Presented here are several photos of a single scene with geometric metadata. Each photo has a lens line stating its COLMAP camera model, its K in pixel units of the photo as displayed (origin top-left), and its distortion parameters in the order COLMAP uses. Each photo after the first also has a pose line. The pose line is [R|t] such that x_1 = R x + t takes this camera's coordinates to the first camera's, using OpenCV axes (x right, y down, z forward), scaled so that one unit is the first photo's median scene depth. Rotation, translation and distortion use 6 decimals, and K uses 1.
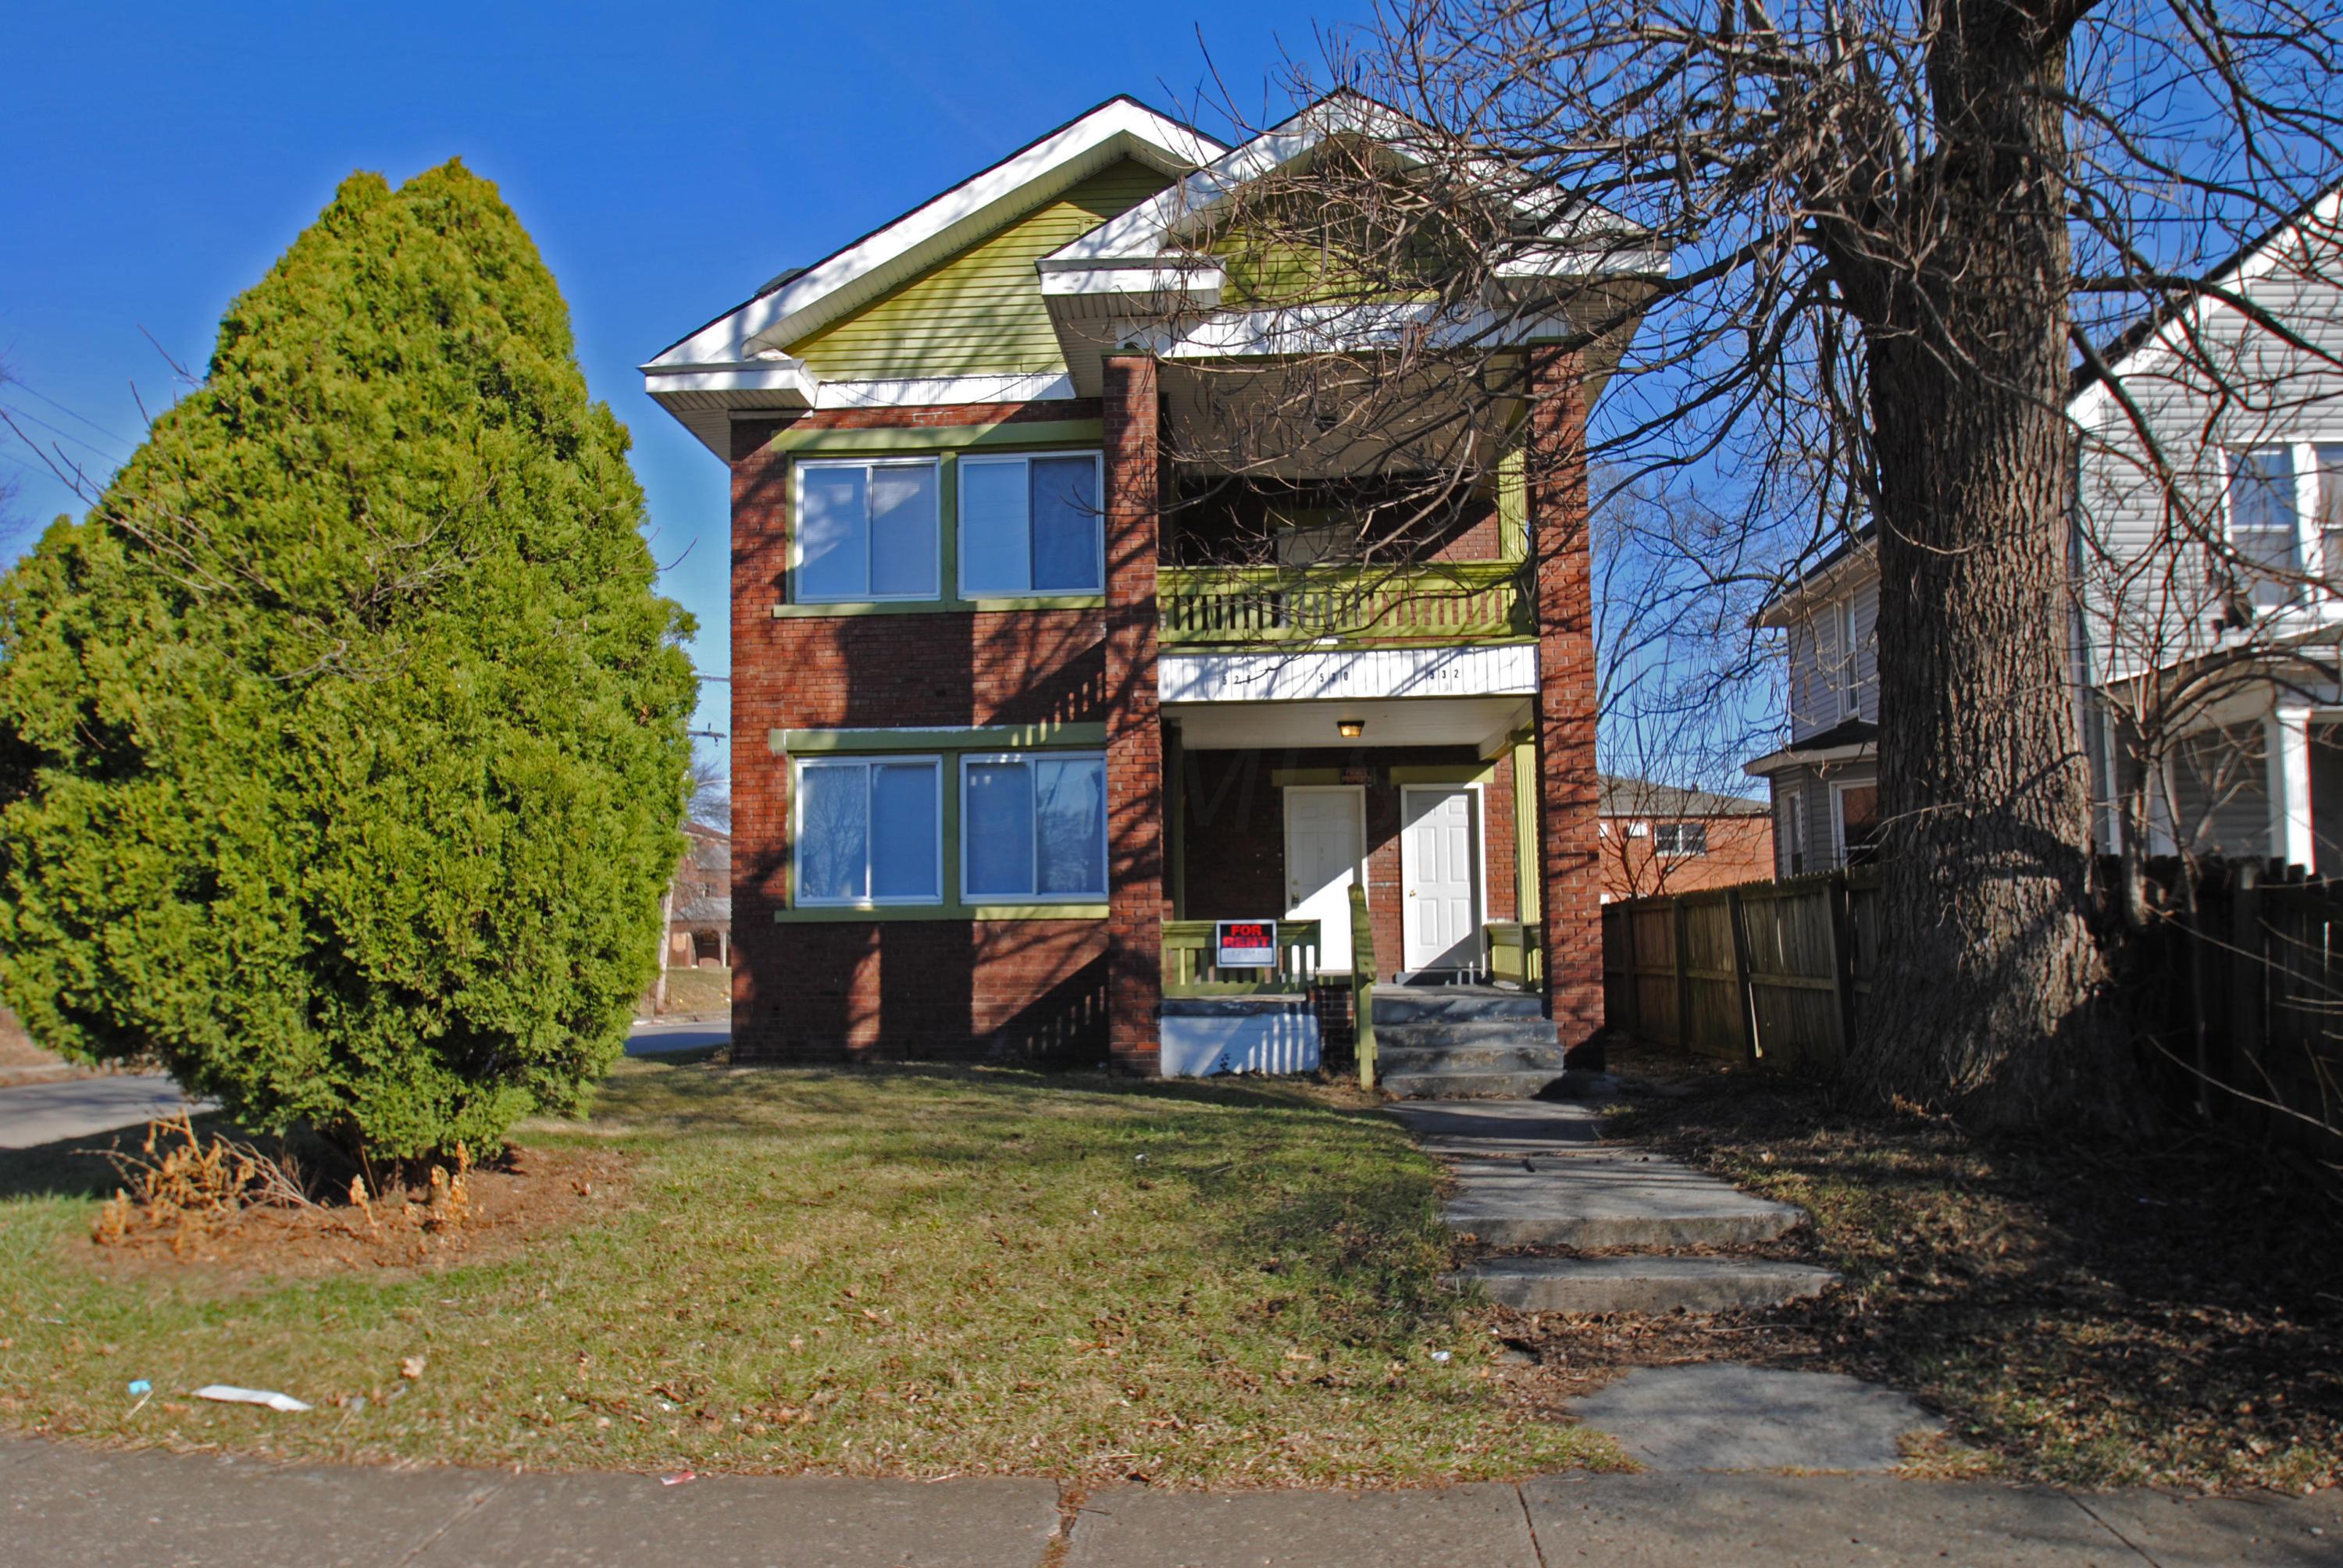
lens RADIAL K [[1730.6, 0, 1171.5], [0, 1730.6, 784.0], [0, 0, 1]] dist [-0.009849, -0.002893]
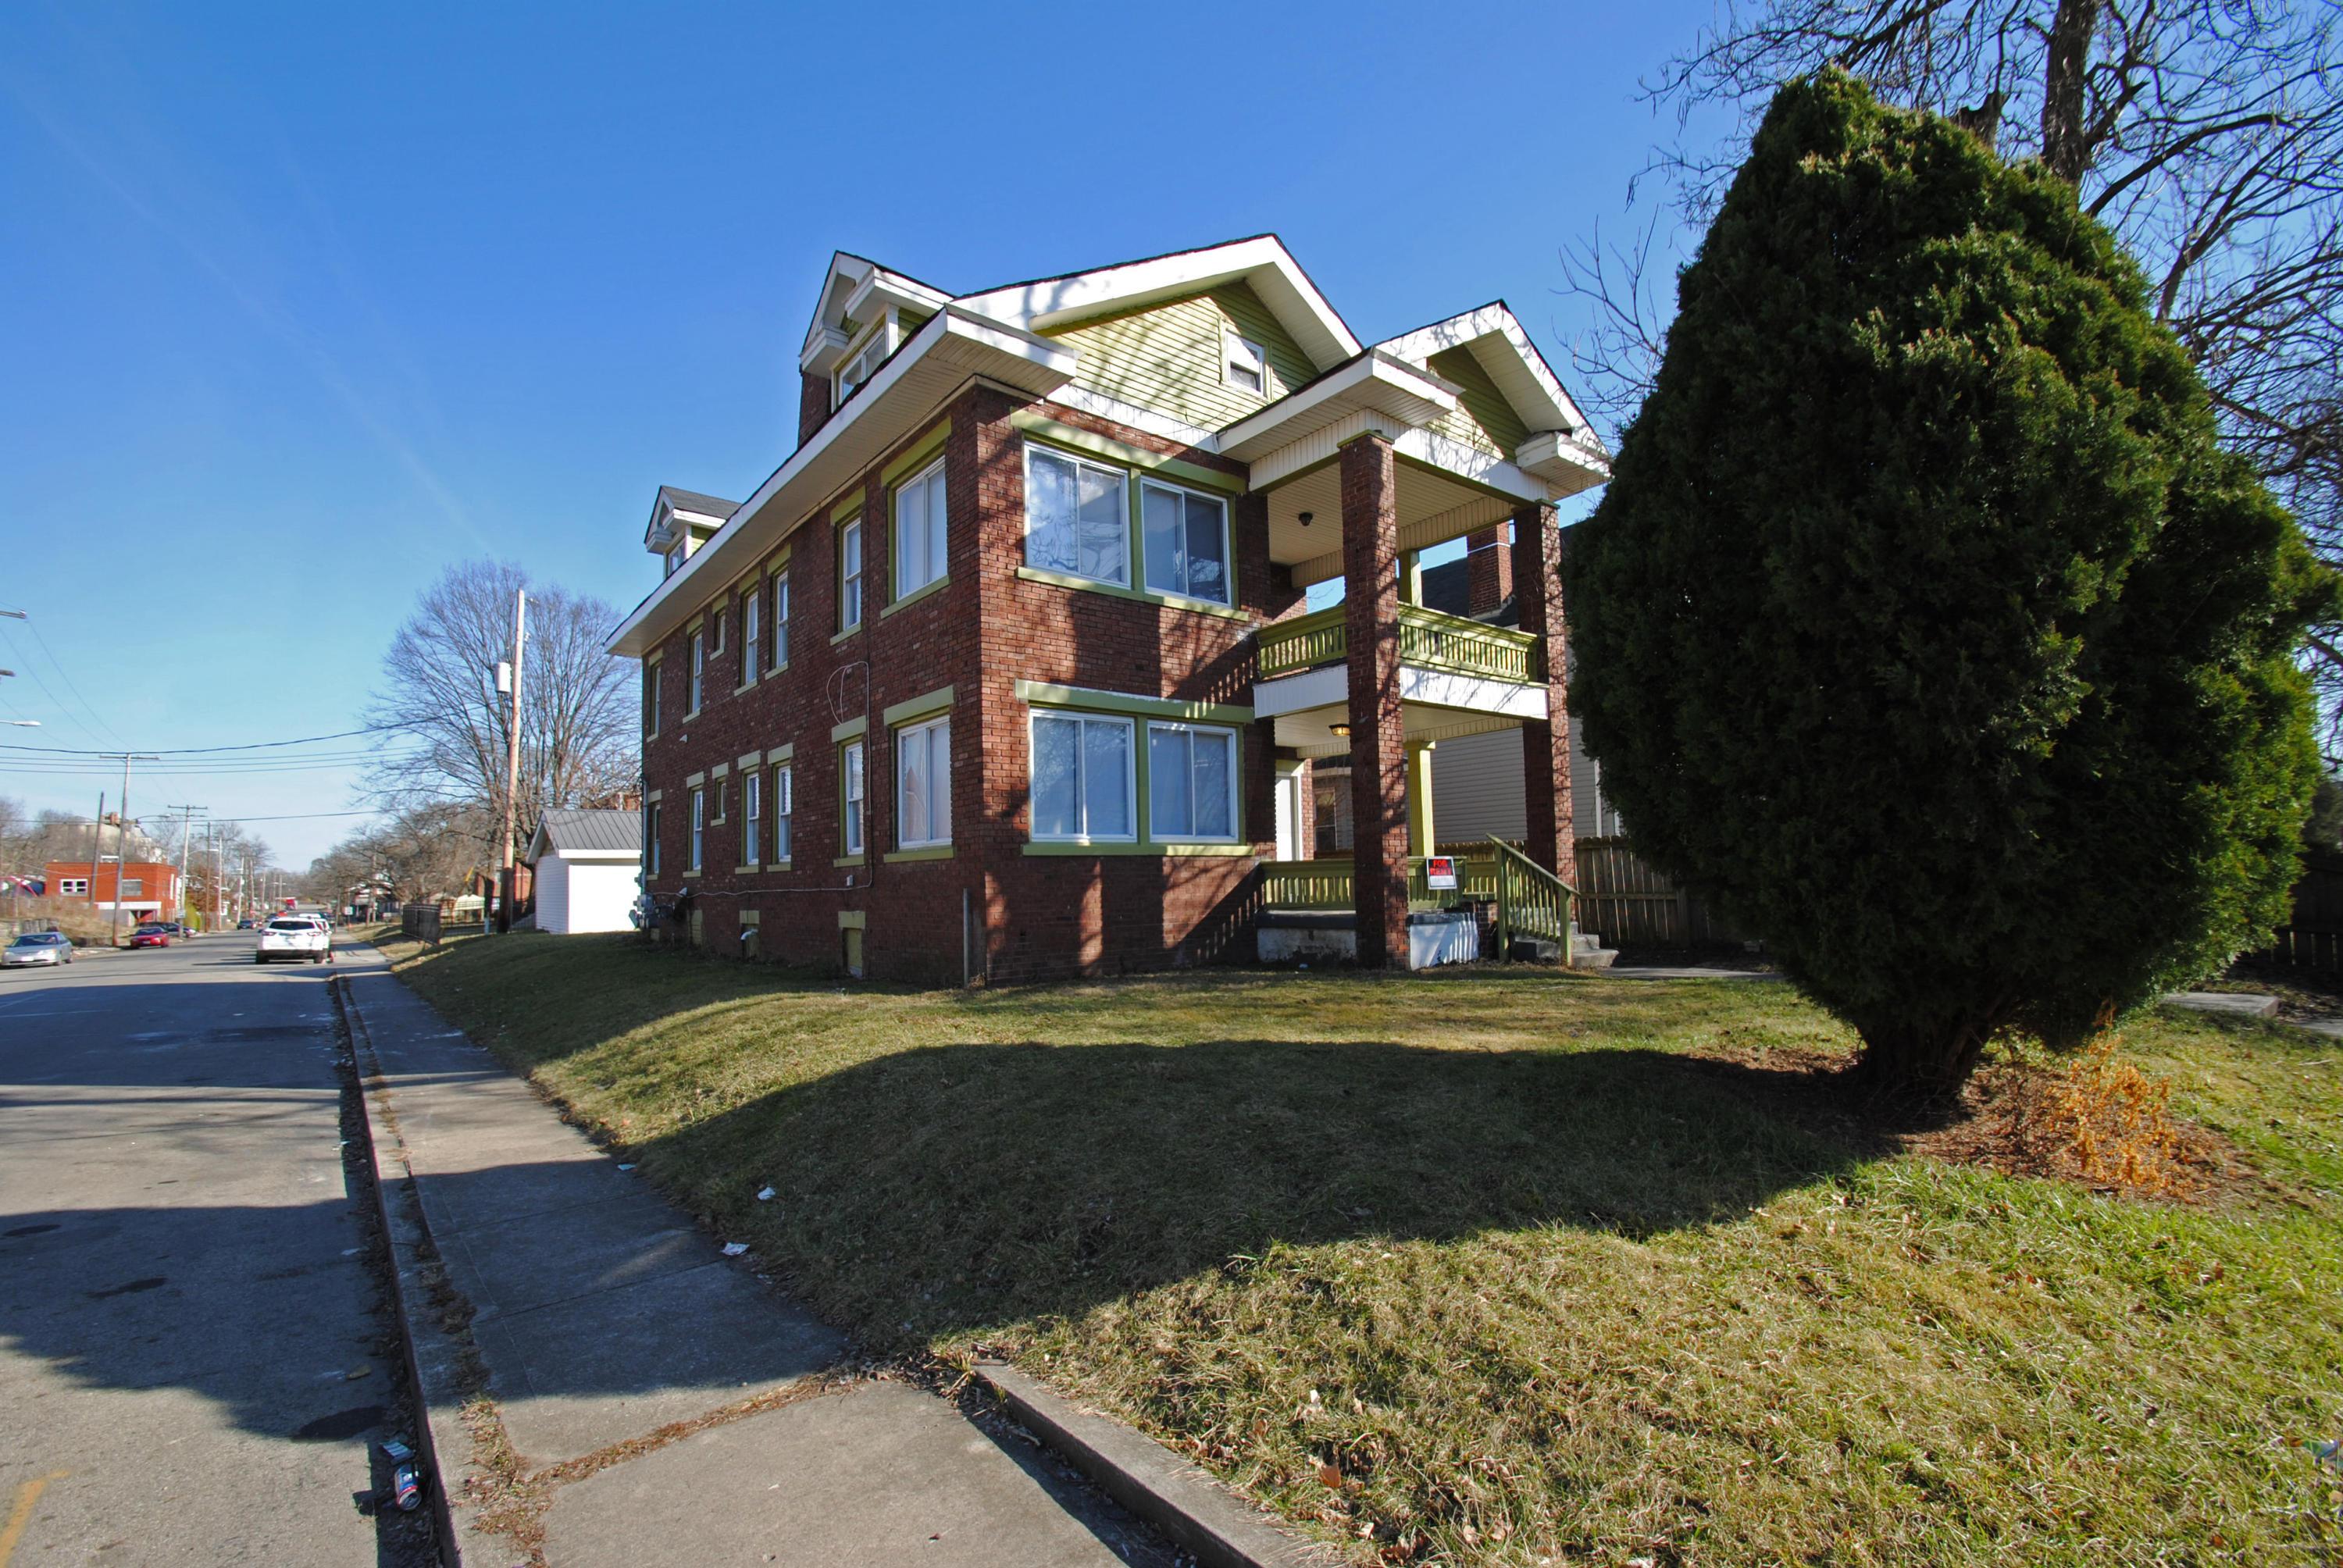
lens RADIAL K [[1035.9, 0, 1165.7], [0, 1035.9, 815.2], [0, 0, 1]] dist [-0.002338, -0.000087]
pose [[0.730901, 0.039778, 0.681323, -0.611758], [-0.058131, 0.998301, 0.004077, 0.046770], [-0.680003, -0.042586, 0.731972, 0.456218]]
